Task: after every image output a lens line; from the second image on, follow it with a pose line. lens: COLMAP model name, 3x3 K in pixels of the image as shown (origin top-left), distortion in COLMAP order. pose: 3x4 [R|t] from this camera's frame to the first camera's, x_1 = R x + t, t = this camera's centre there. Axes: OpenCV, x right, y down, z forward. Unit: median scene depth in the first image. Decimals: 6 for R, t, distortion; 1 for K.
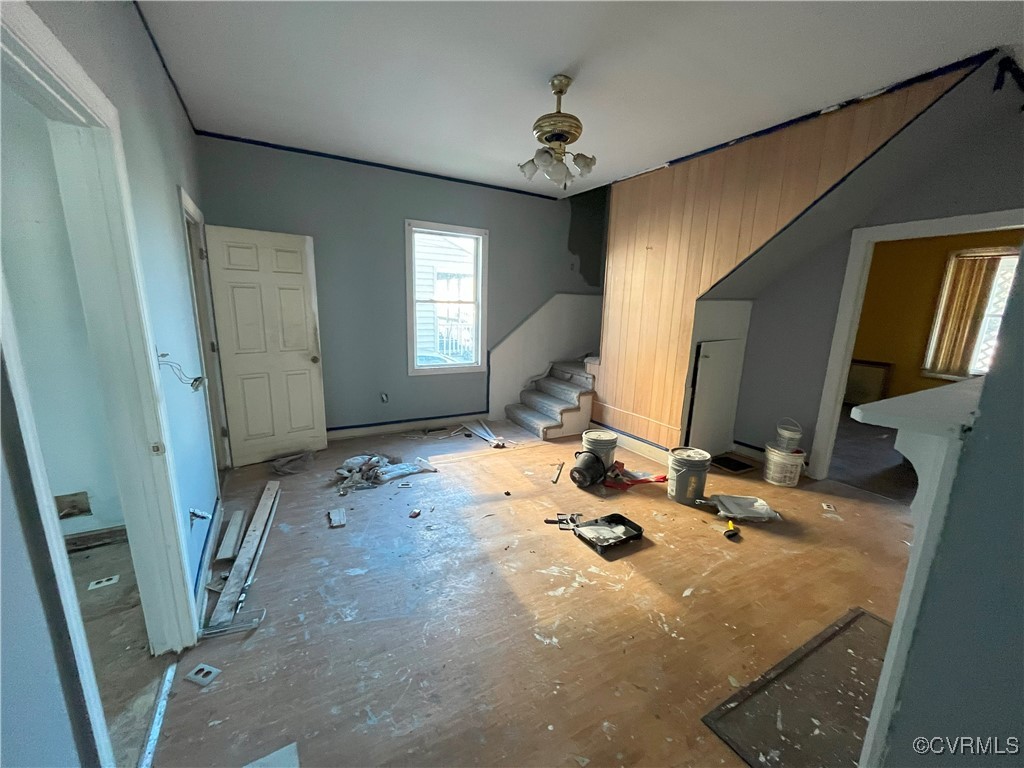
lens RADIAL K [[407.3, 0, 508.6], [0, 407.3, 389.6], [0, 0, 1]] dist [-0.001827, -0.000341]
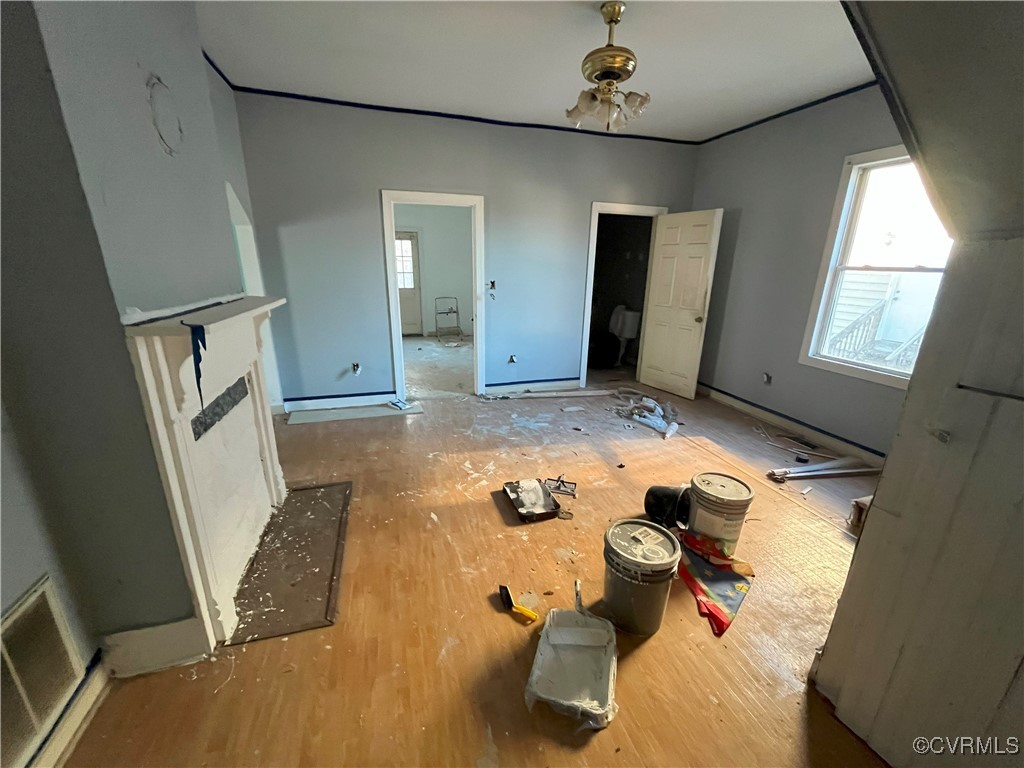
lens RADIAL K [[407.3, 0, 513.7], [0, 407.3, 386.3], [0, 0, 1]] dist [-0.001827, -0.000341]
pose [[-0.194962, 0.257264, -0.946470, 1.220740], [-0.228127, 0.926628, 0.298863, -0.197916], [0.953912, 0.274182, -0.121969, 1.113327]]
